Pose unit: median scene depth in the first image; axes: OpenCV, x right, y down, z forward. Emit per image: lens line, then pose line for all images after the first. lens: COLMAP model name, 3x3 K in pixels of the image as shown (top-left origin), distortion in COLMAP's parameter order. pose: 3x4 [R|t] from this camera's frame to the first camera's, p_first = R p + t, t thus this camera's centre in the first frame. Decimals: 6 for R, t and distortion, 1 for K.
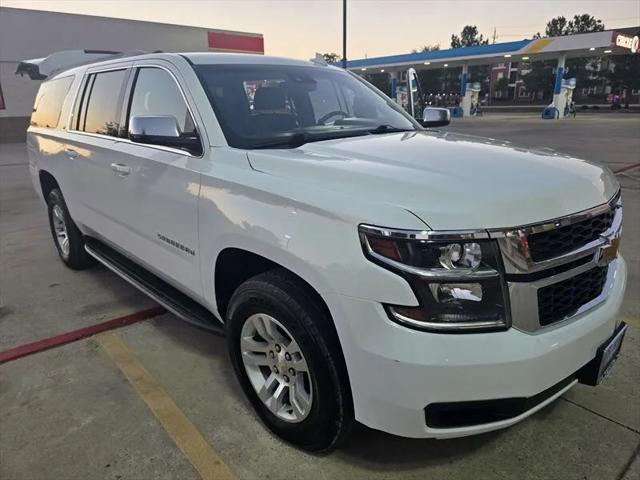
lens RADIAL K [[429.5, 0, 320.3], [0, 429.5, 231.0], [0, 0, 1]] dist [0.066520, -0.063757]
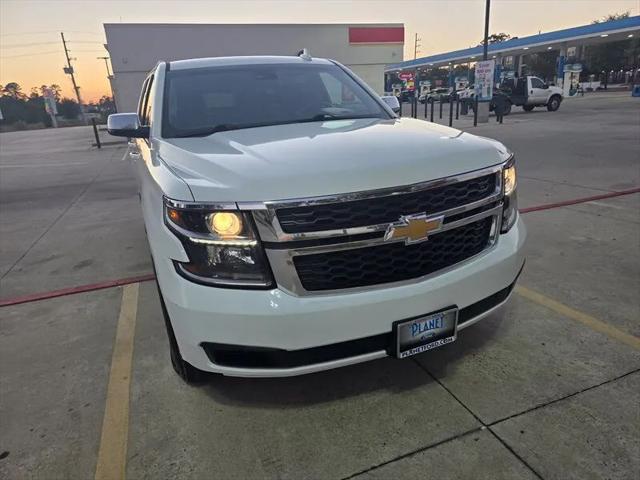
lens RADIAL K [[429.5, 0, 326.0], [0, 429.5, 229.9], [0, 0, 1]] dist [0.066520, -0.063757]
pose [[0.941604, 0.051782, -0.332716, 0.417556], [-0.045820, 0.998618, 0.025745, 0.012669], [0.333590, -0.008997, 0.942675, -0.020810]]
